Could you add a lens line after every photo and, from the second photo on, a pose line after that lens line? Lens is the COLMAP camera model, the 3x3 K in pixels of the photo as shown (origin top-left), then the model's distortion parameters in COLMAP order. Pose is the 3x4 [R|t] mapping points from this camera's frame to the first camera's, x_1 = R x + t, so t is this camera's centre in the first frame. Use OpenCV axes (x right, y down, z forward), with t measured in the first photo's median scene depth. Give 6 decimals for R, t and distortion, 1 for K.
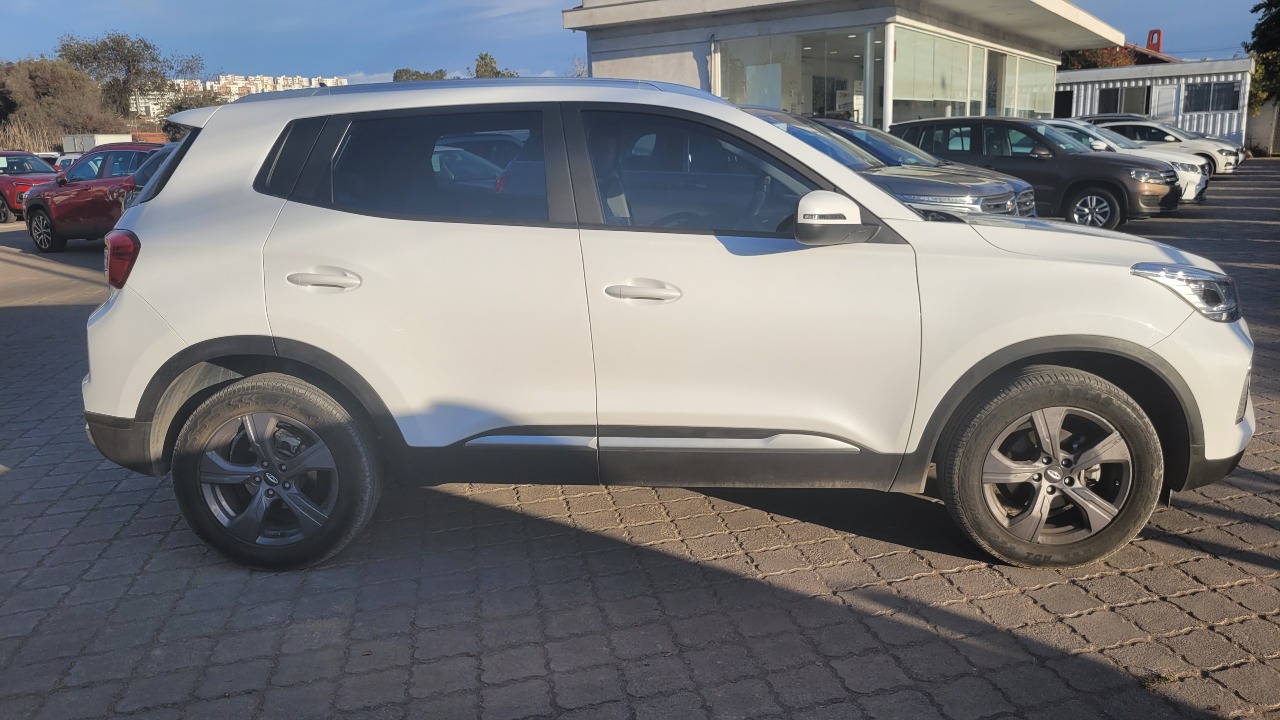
lens RADIAL K [[996.4, 0, 640.0], [0, 996.4, 360.0], [0, 0, 1]] dist [0.044374, -0.058694]
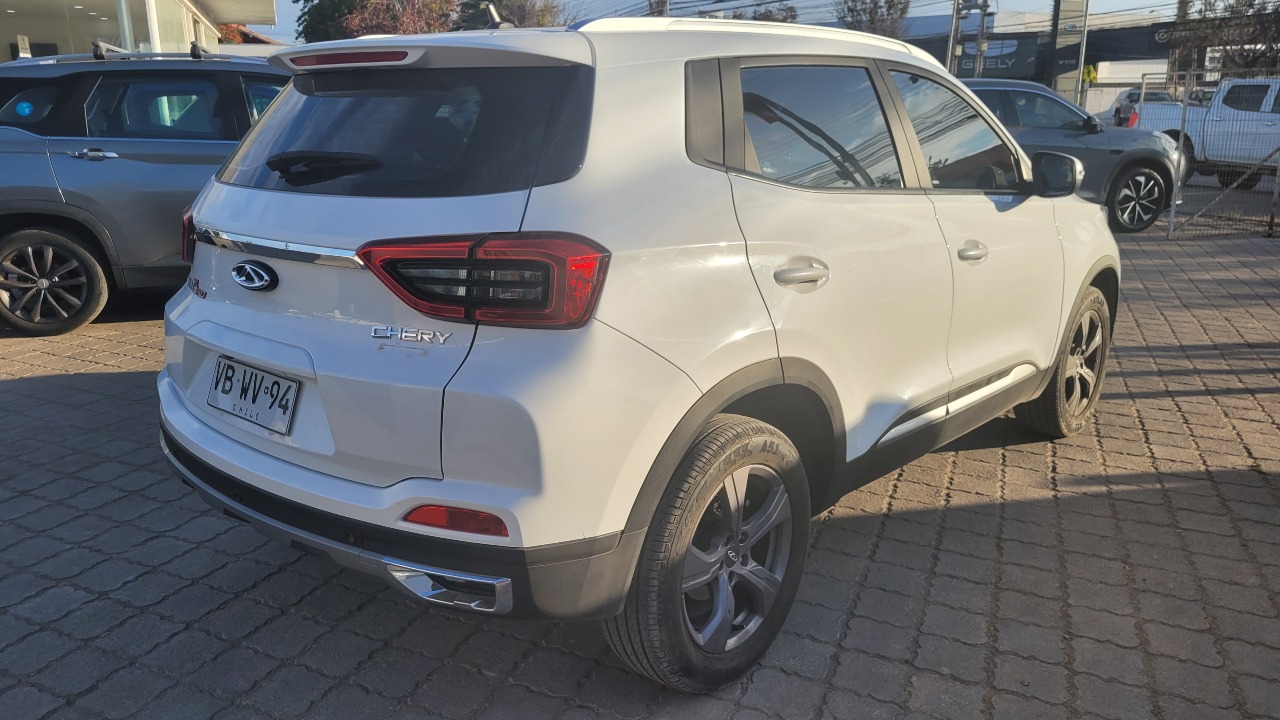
lens RADIAL K [[993.6, 0, 640.0], [0, 993.6, 360.0], [0, 0, 1]] dist [0.050817, -0.006424]
pose [[0.608898, -0.168904, 0.775058, -0.986251], [0.152344, 0.983779, 0.094705, -0.106079], [-0.778482, 0.060410, 0.624753, 0.616720]]
